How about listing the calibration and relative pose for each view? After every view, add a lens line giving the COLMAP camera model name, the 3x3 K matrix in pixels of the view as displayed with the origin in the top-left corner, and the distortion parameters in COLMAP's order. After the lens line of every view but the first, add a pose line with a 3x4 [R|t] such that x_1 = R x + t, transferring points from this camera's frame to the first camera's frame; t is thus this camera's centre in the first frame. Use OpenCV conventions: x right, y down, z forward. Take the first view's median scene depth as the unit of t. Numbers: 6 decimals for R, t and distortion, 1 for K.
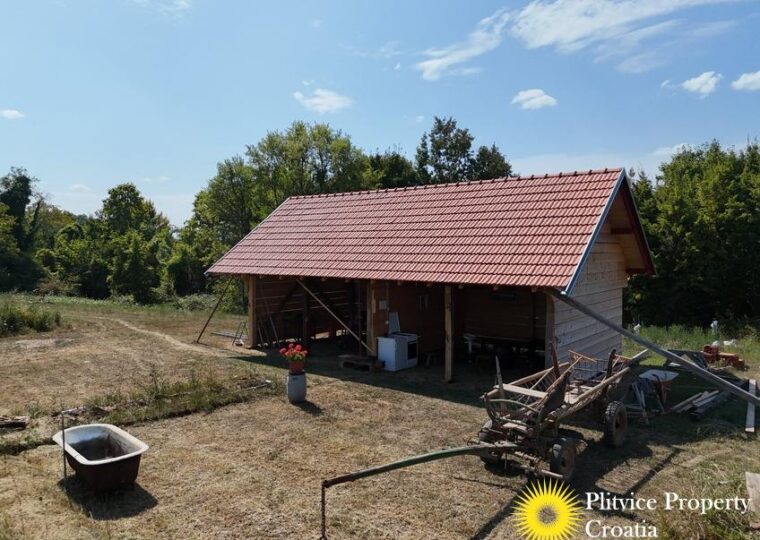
lens RADIAL K [[562.4, 0, 384.1], [0, 562.4, 283.9], [0, 0, 1]] dist [0.055029, -0.039995]
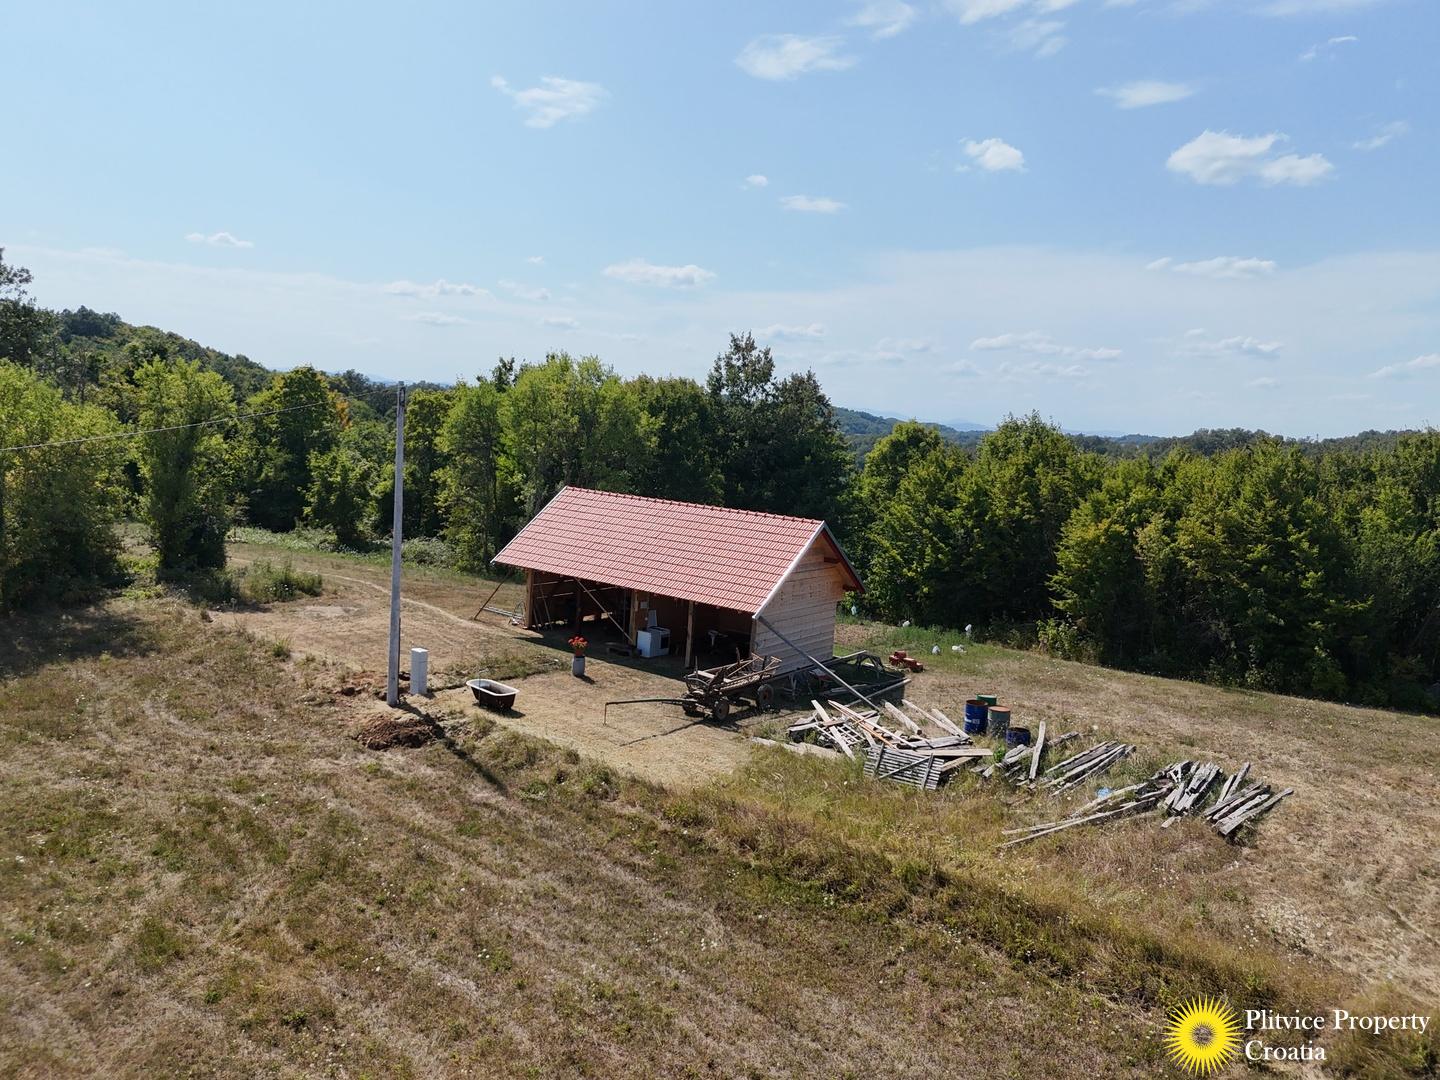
lens RADIAL K [[1058.1, 0, 733.2], [0, 1058.1, 545.6], [0, 0, 1]] dist [0.055516, -0.036736]
pose [[0.995919, 0.067210, 0.060241, 0.051510], [-0.070766, 0.995749, 0.058964, -0.274904], [-0.056022, -0.062986, 0.996441, -1.505720]]
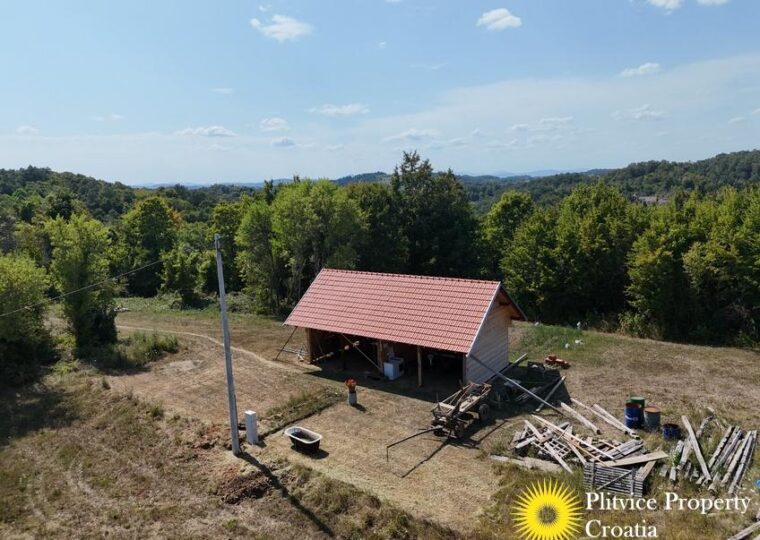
lens RADIAL K [[562.4, 0, 384.5], [0, 562.4, 268.5], [0, 0, 1]] dist [0.055029, -0.039995]
pose [[0.997811, -0.042478, 0.050681, -0.102023], [0.037938, 0.995449, 0.087414, -0.438629], [-0.054163, -0.085300, 0.994882, -1.004944]]
